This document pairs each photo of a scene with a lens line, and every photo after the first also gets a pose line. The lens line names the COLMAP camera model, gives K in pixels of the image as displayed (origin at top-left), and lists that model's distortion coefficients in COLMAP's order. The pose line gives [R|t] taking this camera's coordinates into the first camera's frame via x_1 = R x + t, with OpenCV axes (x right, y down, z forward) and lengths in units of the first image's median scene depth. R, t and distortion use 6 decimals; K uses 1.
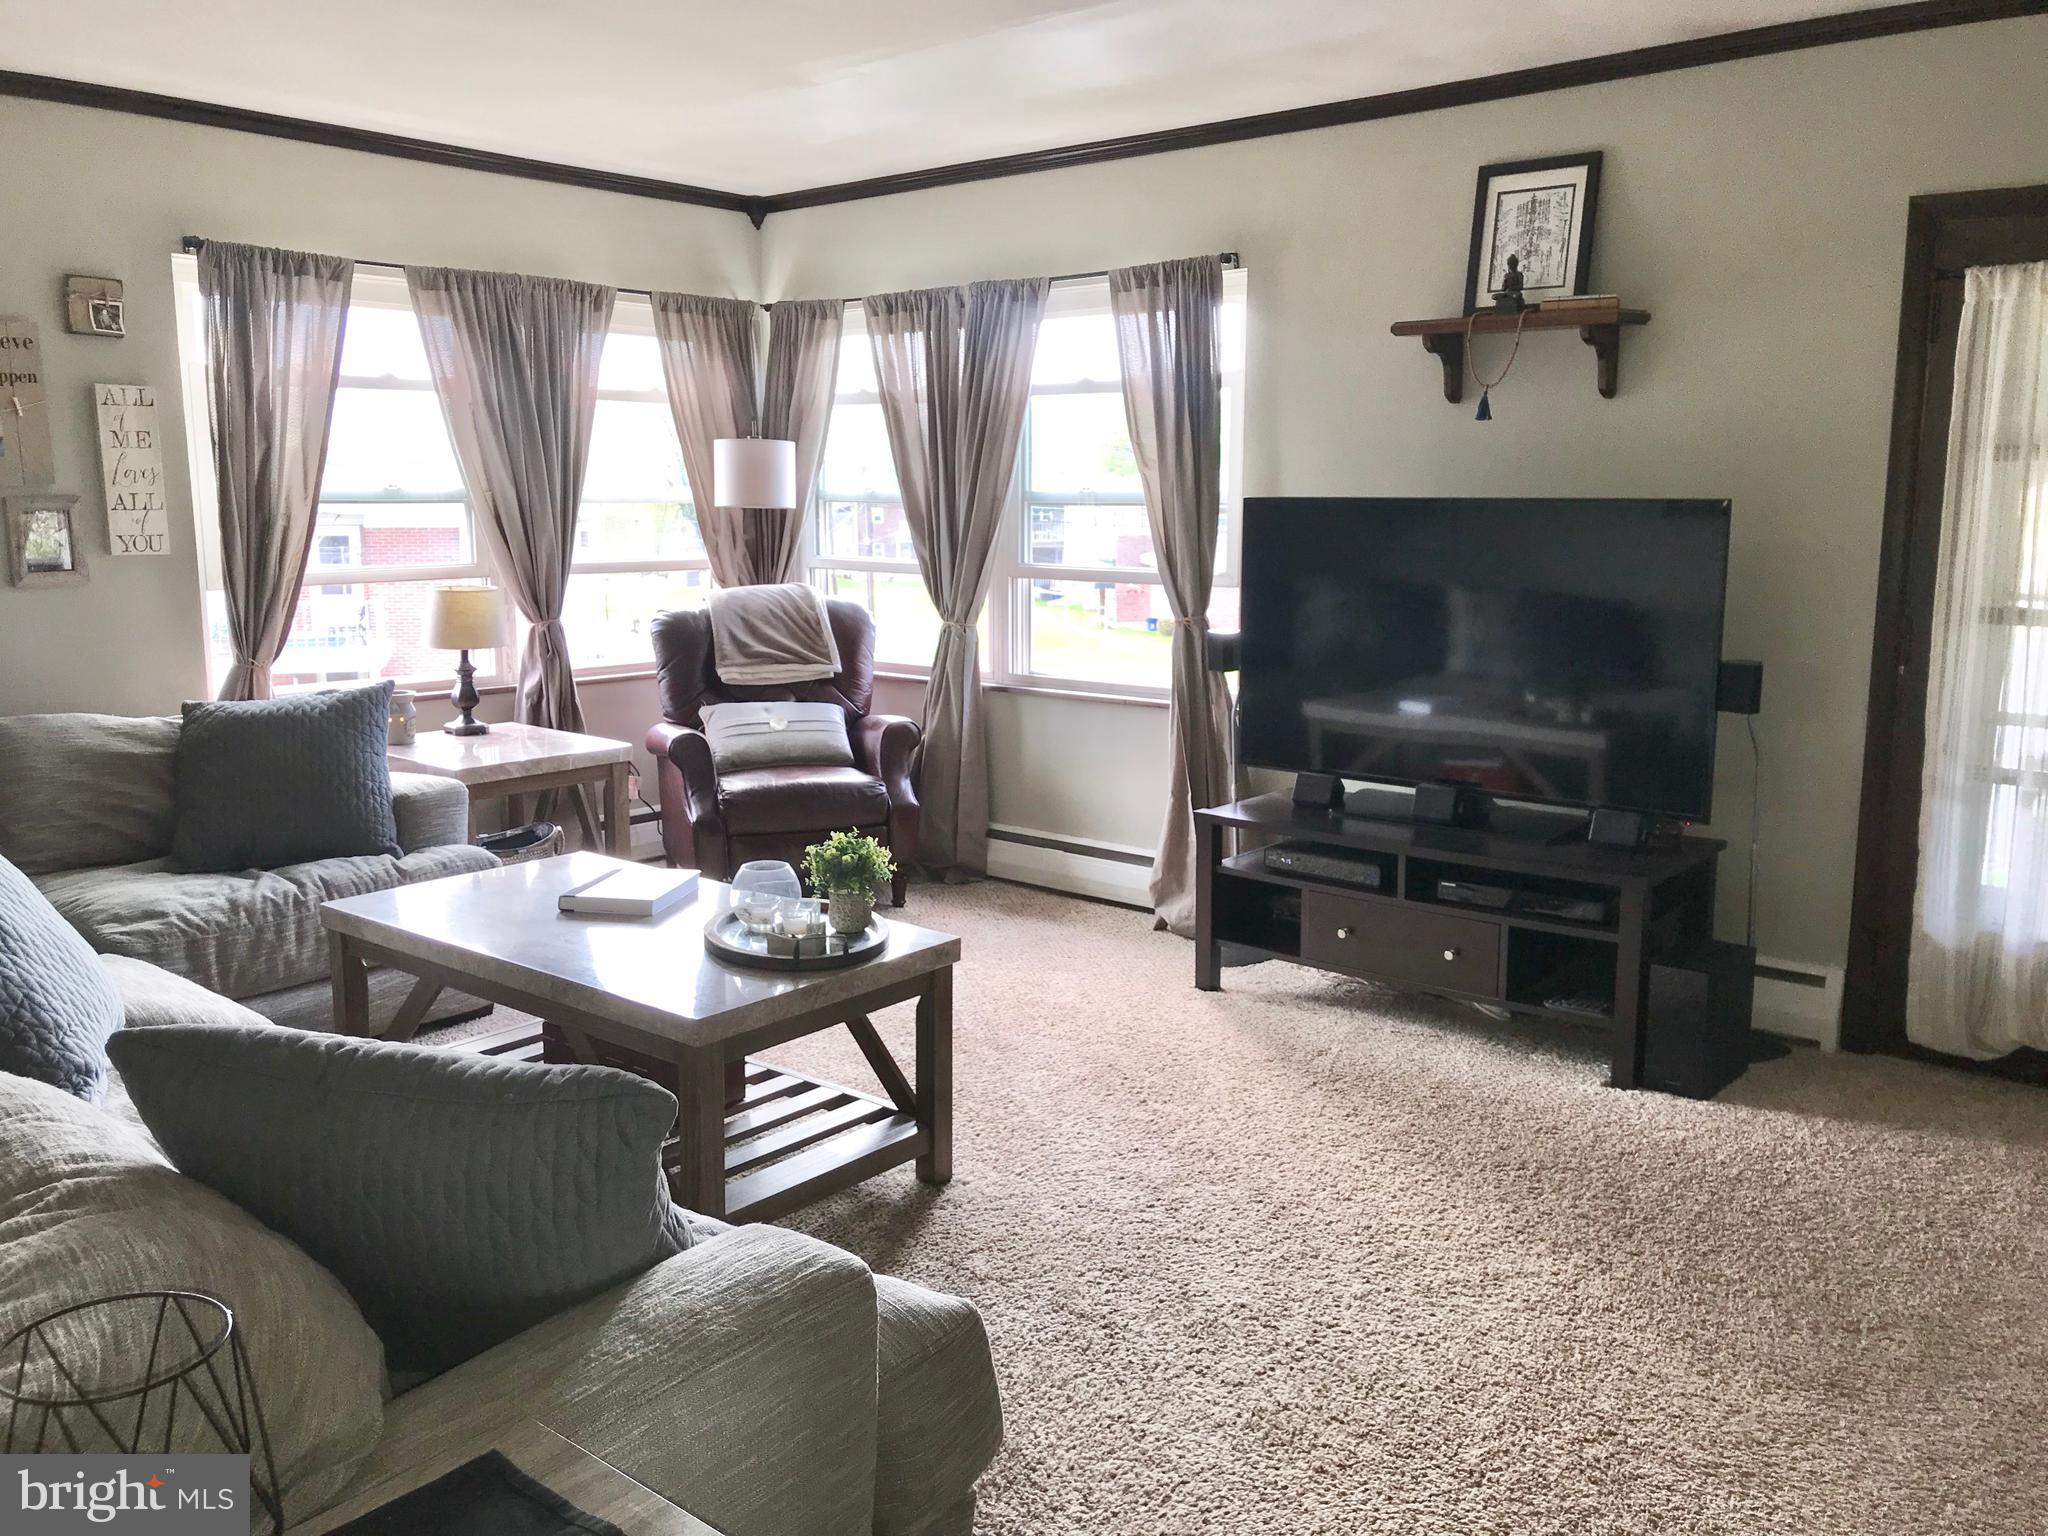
lens RADIAL K [[1667.1, 0, 1027.9], [0, 1667.1, 762.4], [0, 0, 1]] dist [0.024920, -0.020212]
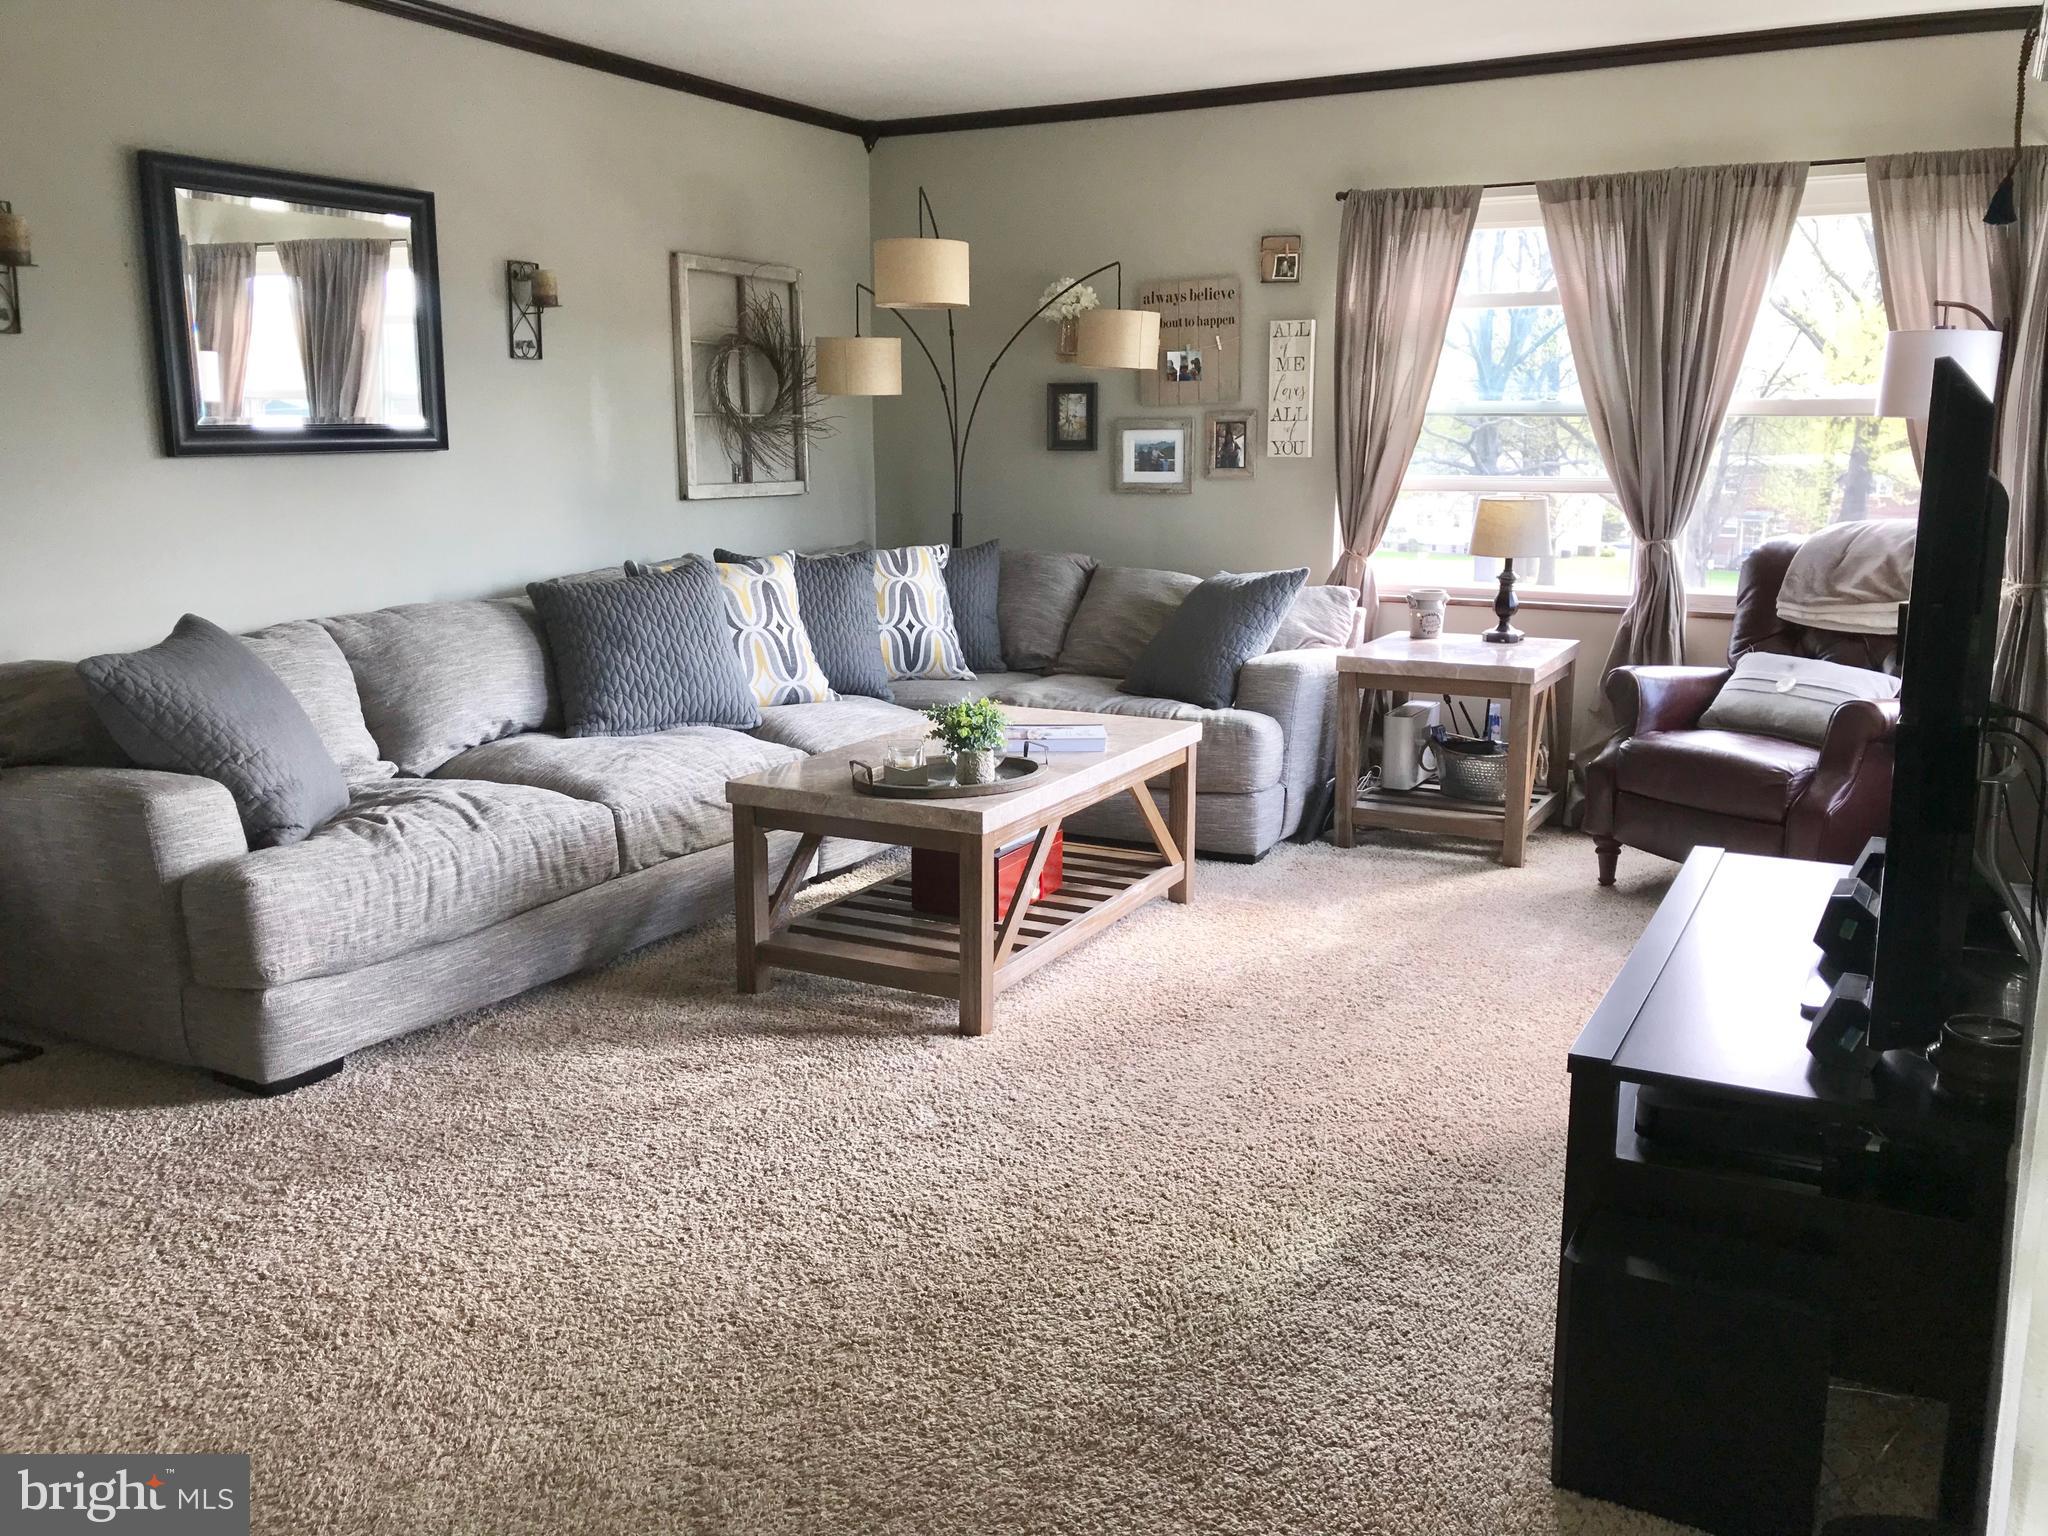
lens RADIAL K [[1667.1, 0, 1028.7], [0, 1667.1, 774.3], [0, 0, 1]] dist [0.024920, -0.020212]
pose [[0.205954, 0.190327, -0.959874, 0.638934], [-0.166779, 0.973379, 0.157220, -0.053253], [0.964245, 0.127707, 0.232214, 0.519800]]
